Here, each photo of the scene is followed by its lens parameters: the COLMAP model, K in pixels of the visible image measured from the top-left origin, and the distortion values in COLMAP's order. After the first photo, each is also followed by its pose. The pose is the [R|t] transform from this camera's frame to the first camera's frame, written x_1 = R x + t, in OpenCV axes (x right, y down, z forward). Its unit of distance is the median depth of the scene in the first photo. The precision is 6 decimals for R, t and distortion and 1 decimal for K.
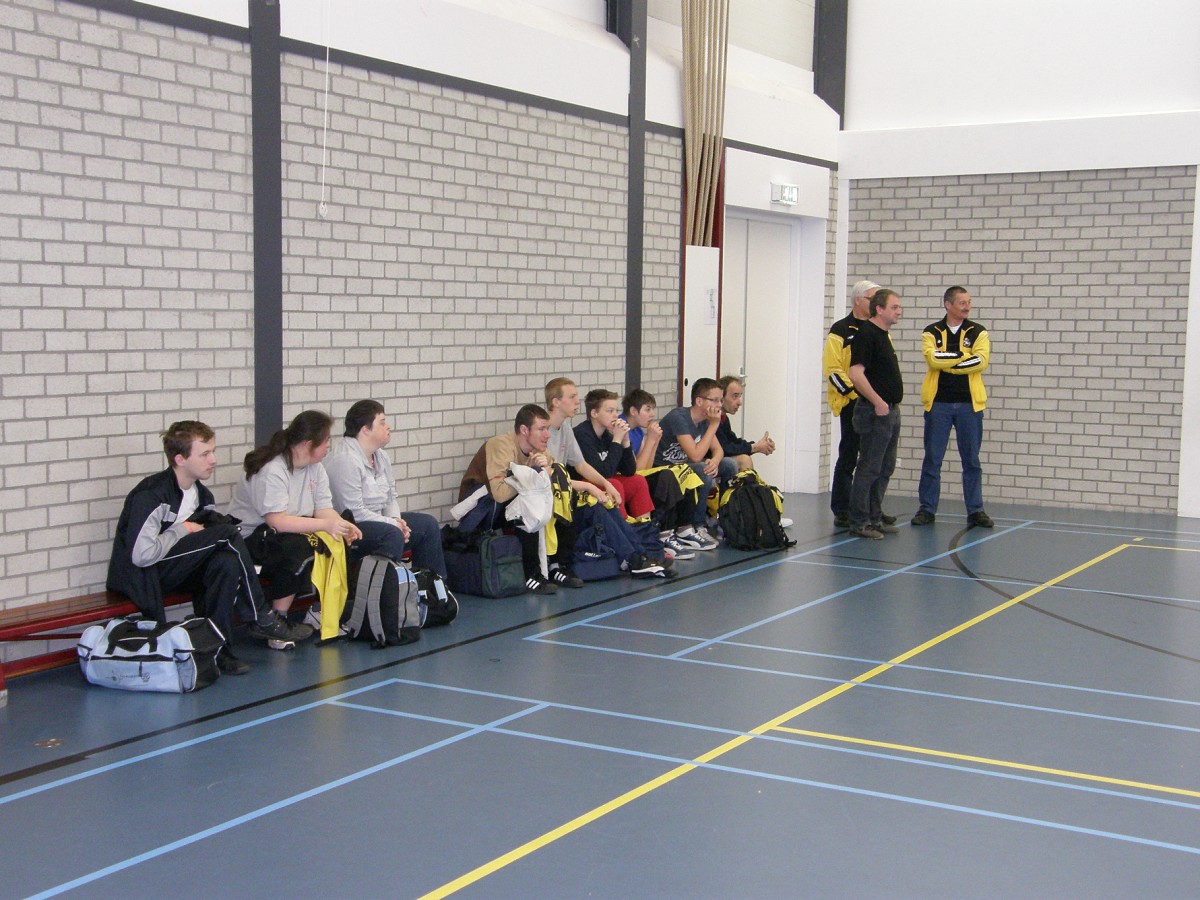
lens RADIAL K [[1649.1, 0, 599.8], [0, 1649.1, 451.0], [0, 0, 1]] dist [0.034118, 0.000000]
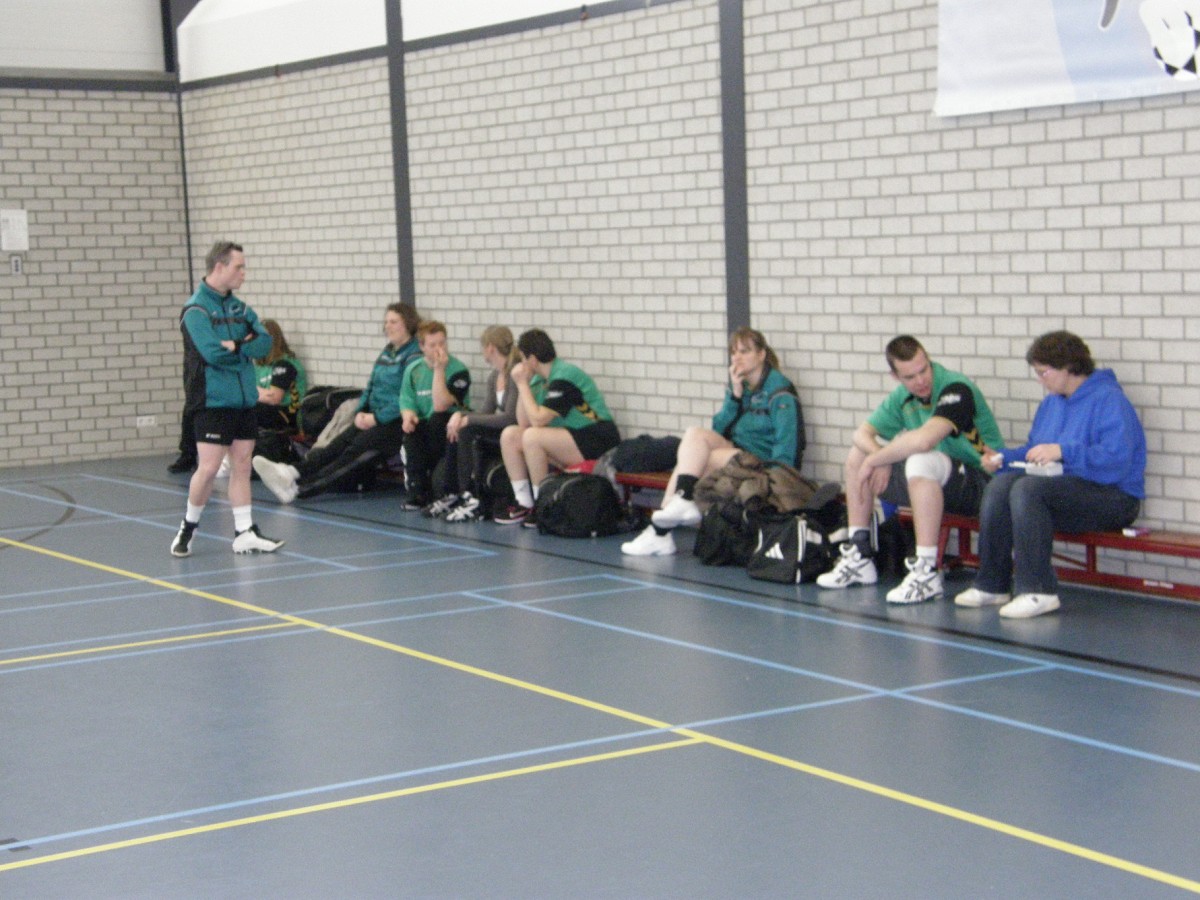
lens RADIAL K [[2290.2, 0, 599.5], [0, 2290.2, 450.3], [0, 0, 1]] dist [0.309345, 0.000000]
pose [[-0.471153, 0.076171, -0.878756, 0.482073], [-0.049572, 0.992403, 0.112601, -0.048074], [0.880658, 0.096614, -0.463798, 0.697910]]
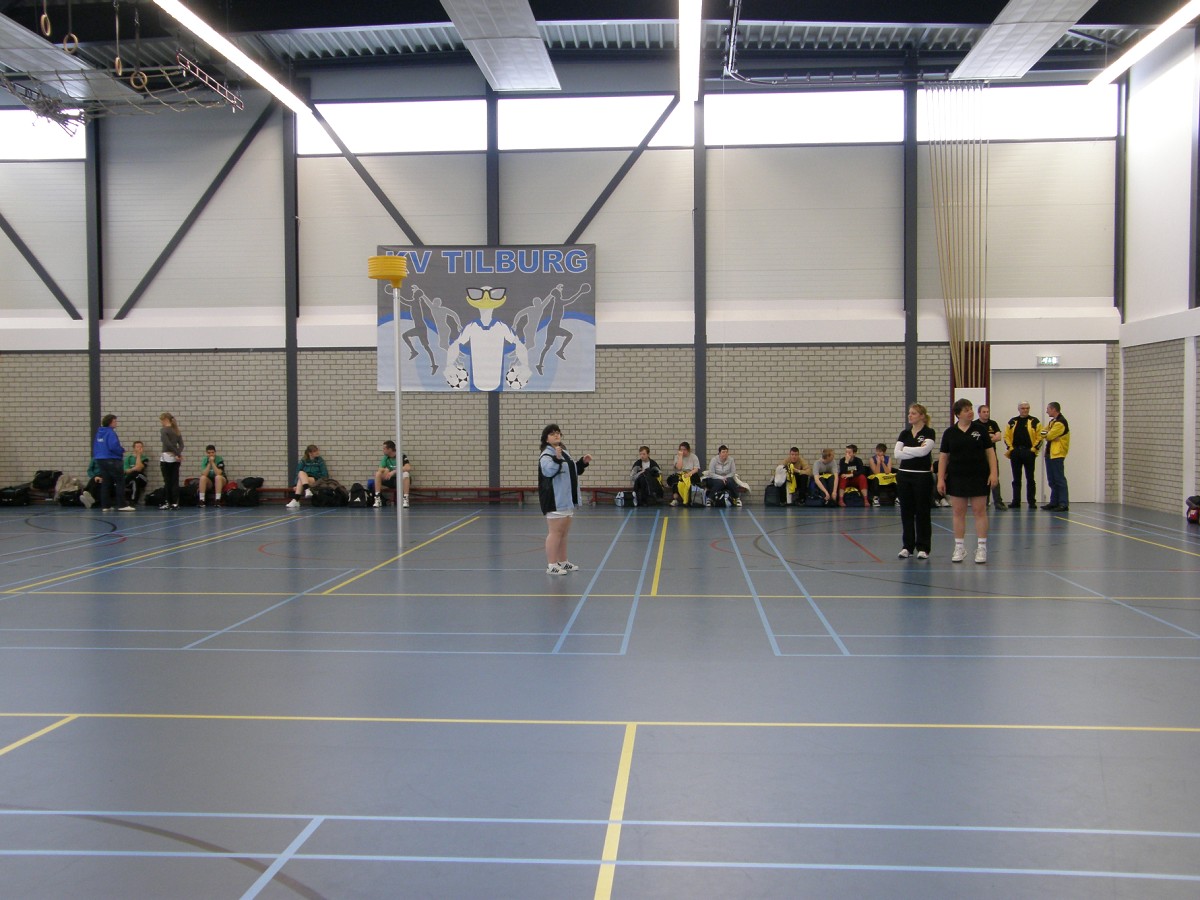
lens RADIAL K [[1259.6, 0, 600.5], [0, 1259.6, 451.1], [0, 0, 1]] dist [-0.021439, 0.000000]
pose [[0.440059, 0.002088, -0.897966, 1.750160], [-0.062821, 0.997619, -0.028466, 0.064451], [0.895769, 0.068938, 0.439143, -0.332127]]
